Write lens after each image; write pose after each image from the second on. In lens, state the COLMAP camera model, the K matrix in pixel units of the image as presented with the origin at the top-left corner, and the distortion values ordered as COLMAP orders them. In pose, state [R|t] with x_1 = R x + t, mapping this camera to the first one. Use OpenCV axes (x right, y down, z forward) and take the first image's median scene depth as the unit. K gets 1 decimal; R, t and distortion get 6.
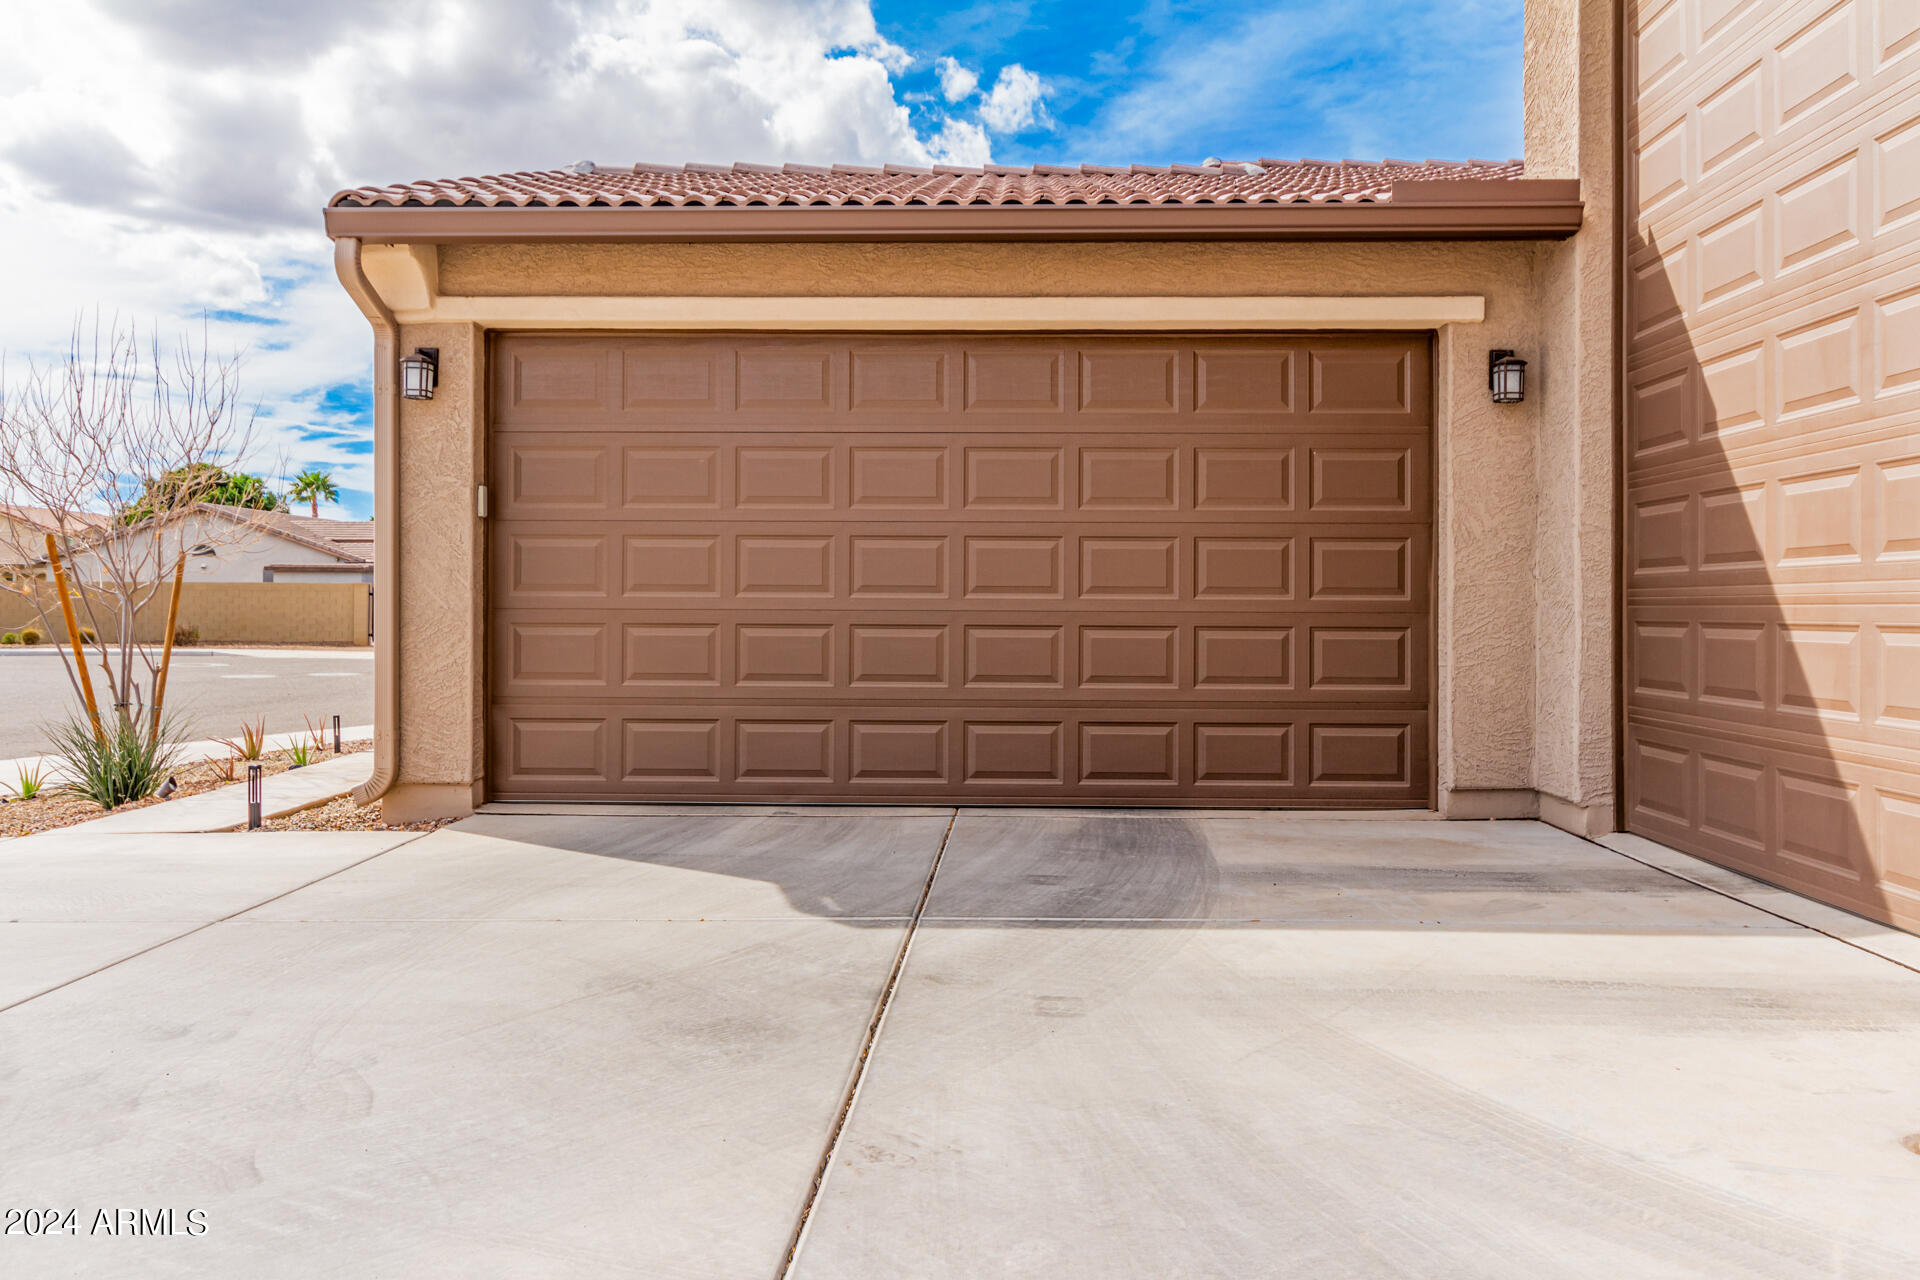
lens RADIAL K [[1409.9, 0, 962.6], [0, 1409.9, 625.7], [0, 0, 1]] dist [0.005121, -0.000416]
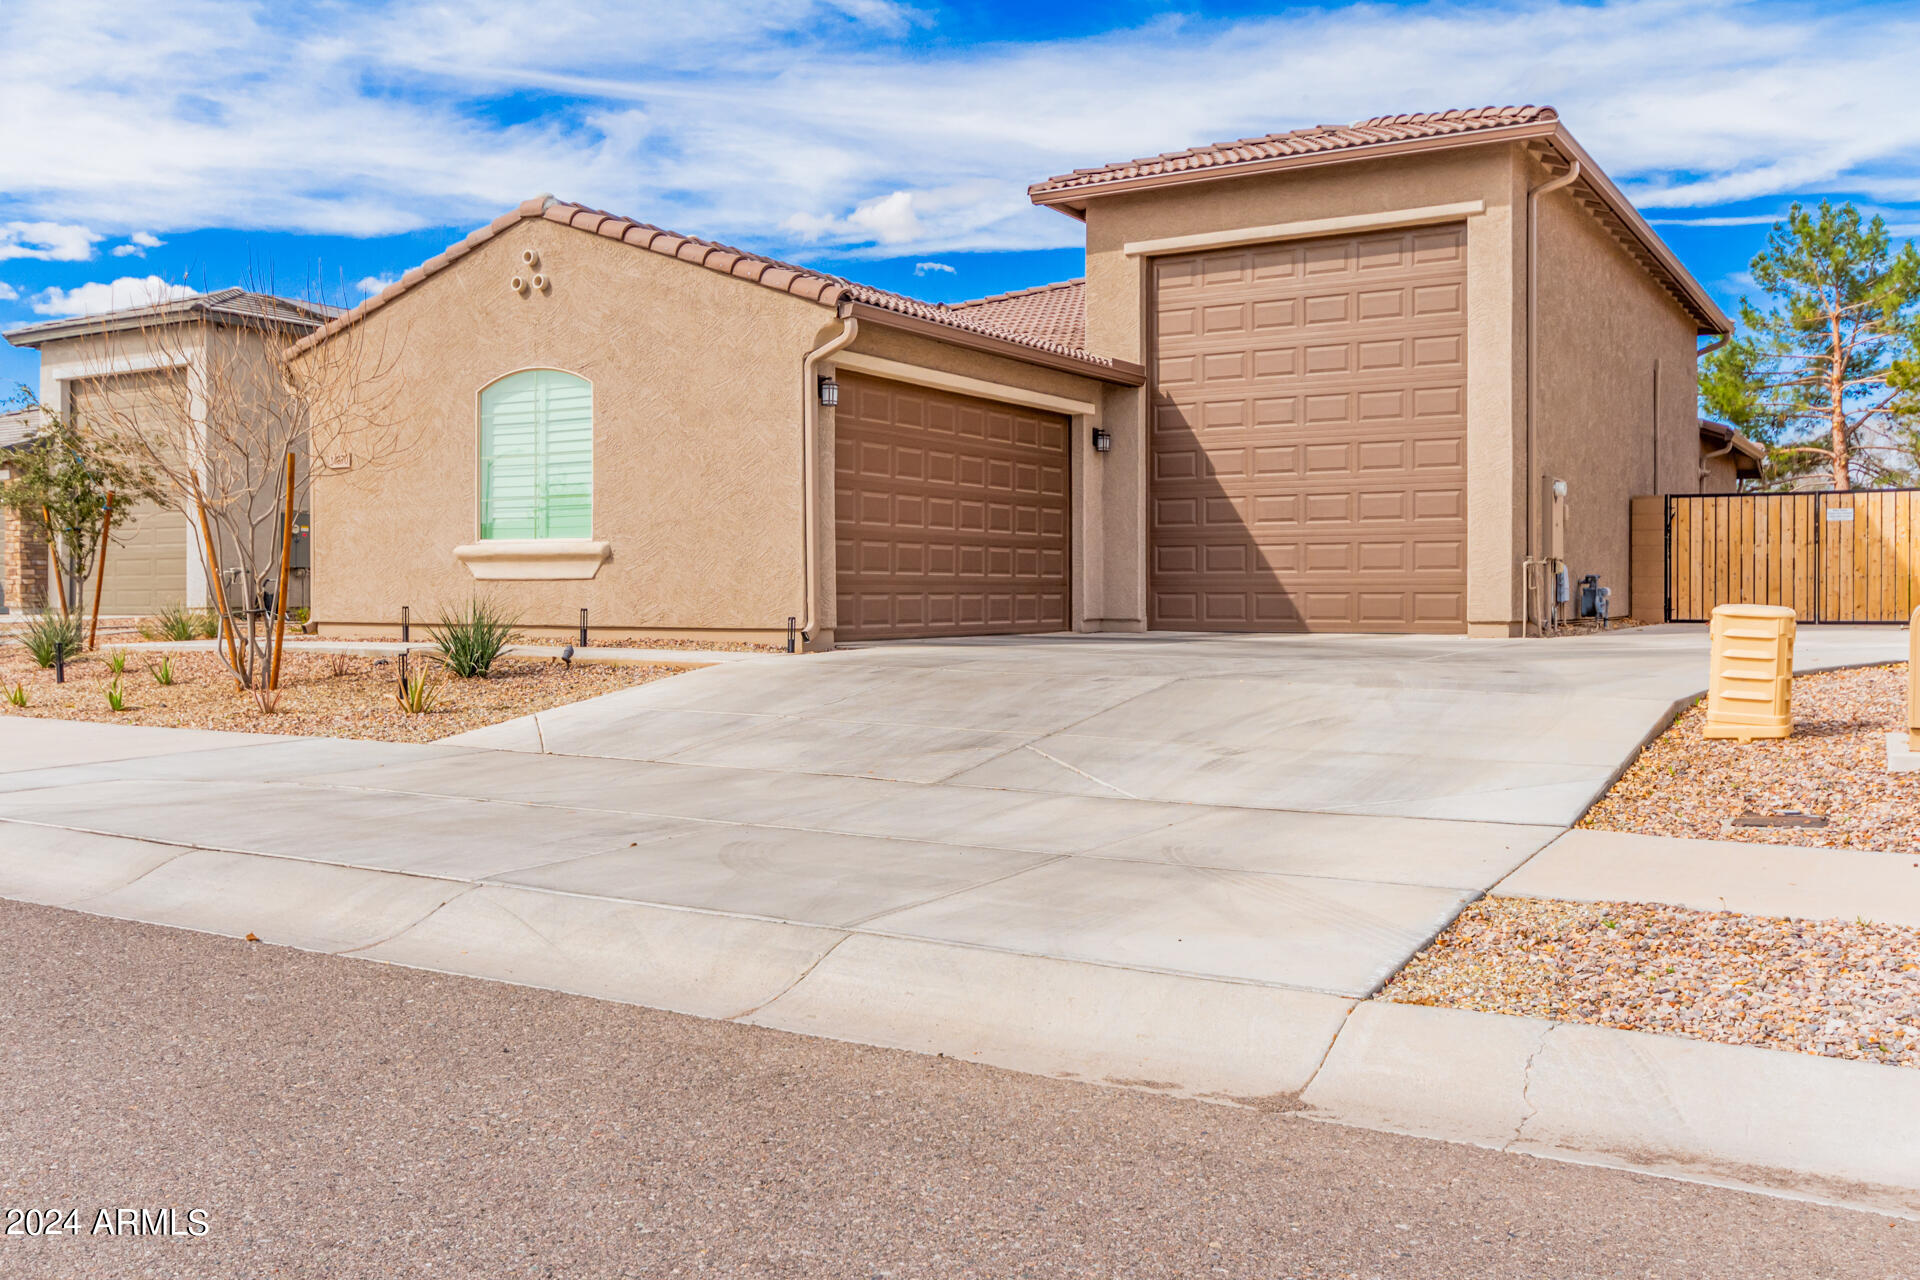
lens RADIAL K [[1709.8, 0, 944.0], [0, 1709.8, 613.7], [0, 0, 1]] dist [-0.000116, -0.009934]
pose [[0.448278, -0.019295, 0.893686, -2.422696], [0.015746, 0.999782, 0.013688, 0.071125], [-0.893756, 0.007936, 0.448484, -0.031485]]
